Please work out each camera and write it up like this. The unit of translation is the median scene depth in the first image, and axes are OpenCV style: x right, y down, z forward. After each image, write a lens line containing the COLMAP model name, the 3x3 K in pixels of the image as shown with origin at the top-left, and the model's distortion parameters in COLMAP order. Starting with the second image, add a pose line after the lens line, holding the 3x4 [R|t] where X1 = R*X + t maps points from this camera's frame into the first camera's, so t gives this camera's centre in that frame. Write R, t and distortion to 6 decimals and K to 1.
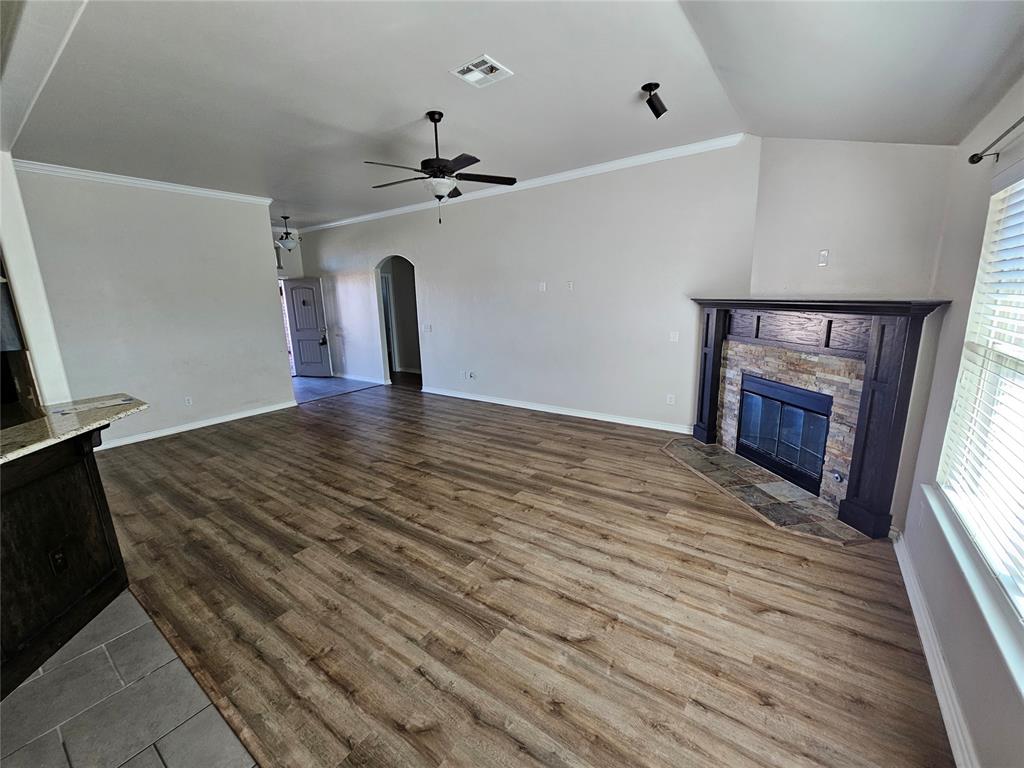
lens RADIAL K [[420.9, 0, 510.9], [0, 420.9, 384.9], [0, 0, 1]] dist [-0.000655, -0.000197]
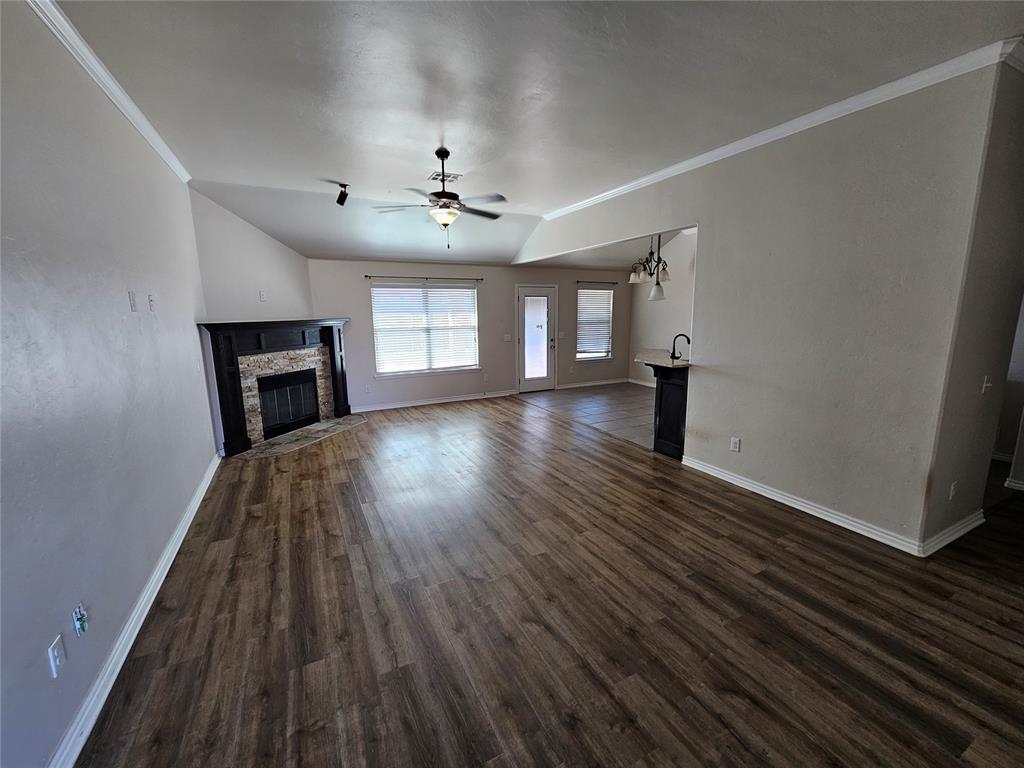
lens RADIAL K [[420.9, 0, 508.3], [0, 420.9, 385.6], [0, 0, 1]] dist [-0.000655, -0.000197]
pose [[-0.888531, -0.045603, 0.456545, -0.738393], [0.129362, 0.929779, 0.344638, -0.356539], [-0.440202, 0.365281, -0.820239, 1.742475]]
